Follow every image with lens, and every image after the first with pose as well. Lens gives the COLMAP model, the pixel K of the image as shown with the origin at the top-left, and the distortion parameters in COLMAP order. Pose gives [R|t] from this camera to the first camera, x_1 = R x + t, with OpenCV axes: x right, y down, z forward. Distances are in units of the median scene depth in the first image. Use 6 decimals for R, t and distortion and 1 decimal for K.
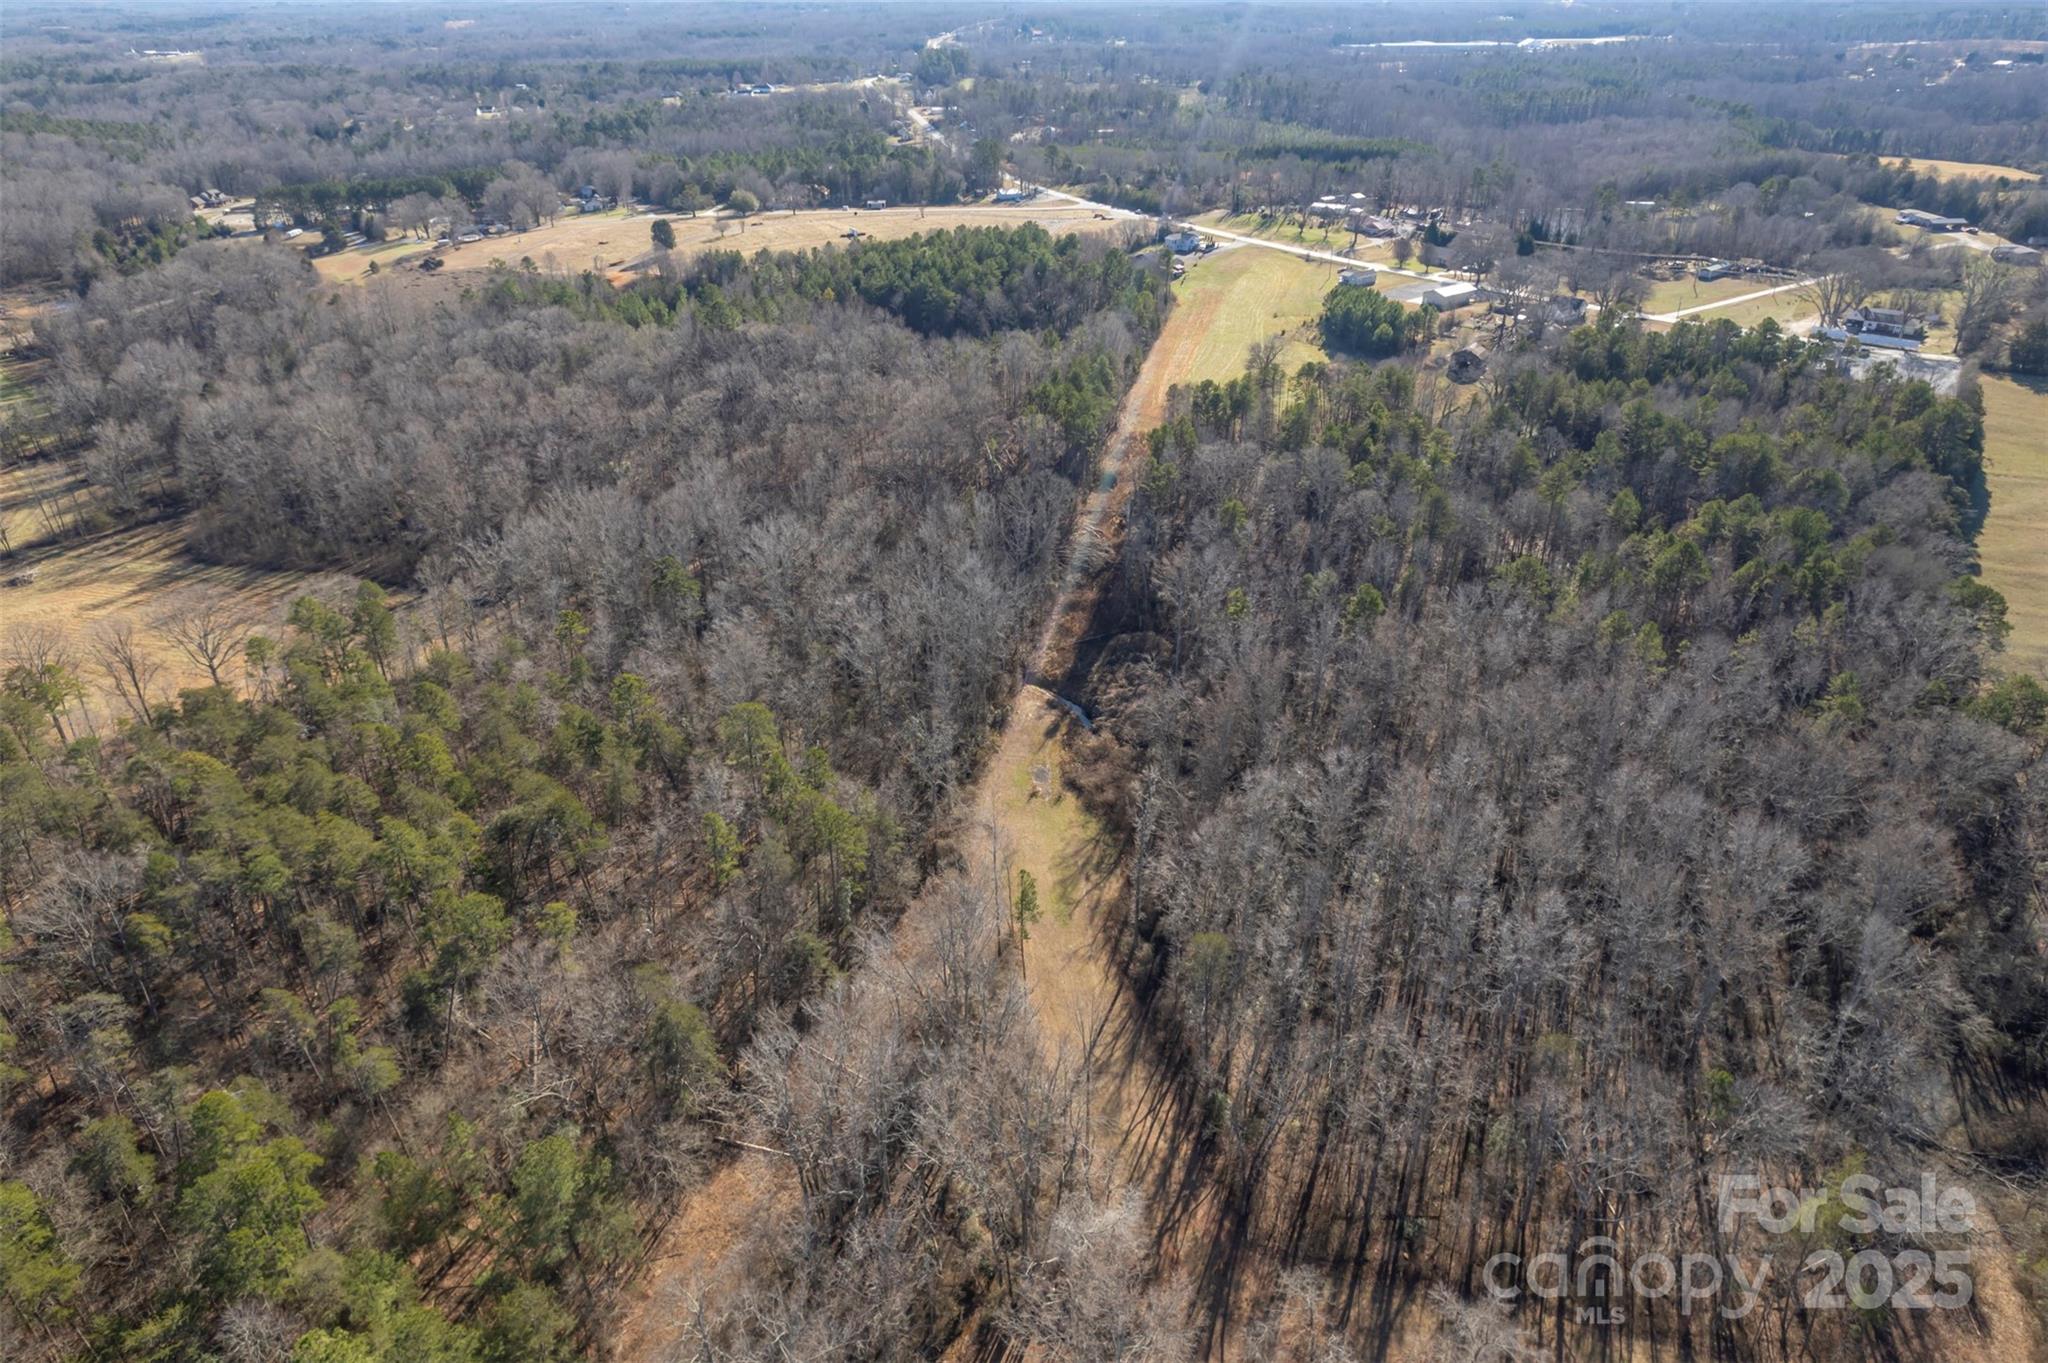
lens RADIAL K [[1308.1, 0, 1026.4], [0, 1308.1, 678.0], [0, 0, 1]] dist [-0.060493, 0.063583]
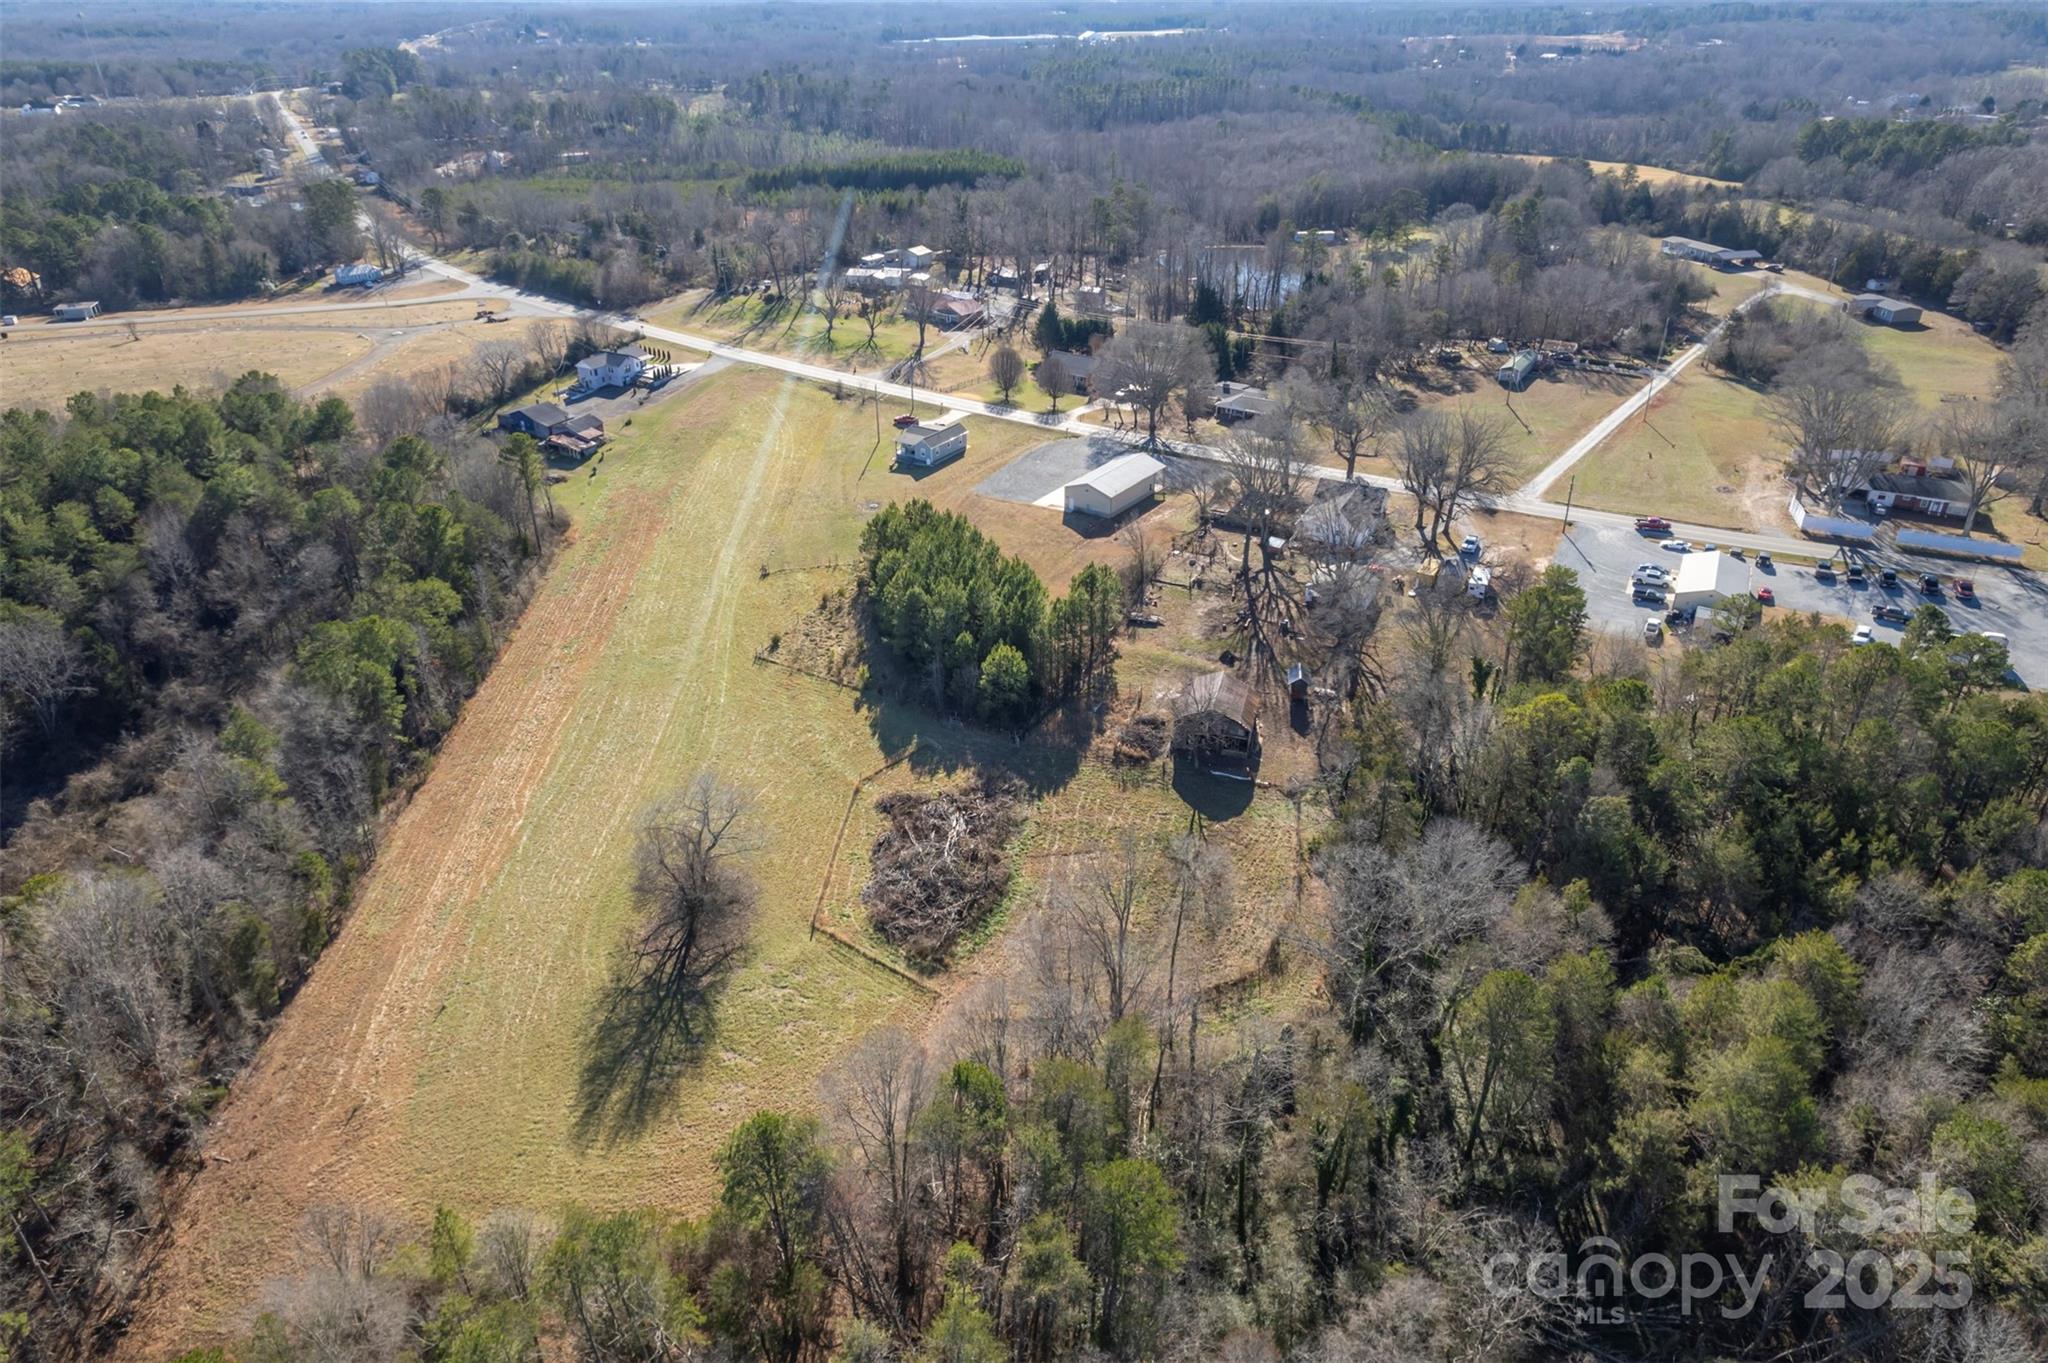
lens RADIAL K [[1308.1, 0, 1026.4], [0, 1308.1, 678.0], [0, 0, 1]] dist [-0.060493, 0.063583]
pose [[0.954360, -0.138408, 0.264650, 0.112261], [0.139392, 0.990121, 0.015155, -0.173255], [-0.264133, 0.022427, 0.964226, 0.391648]]
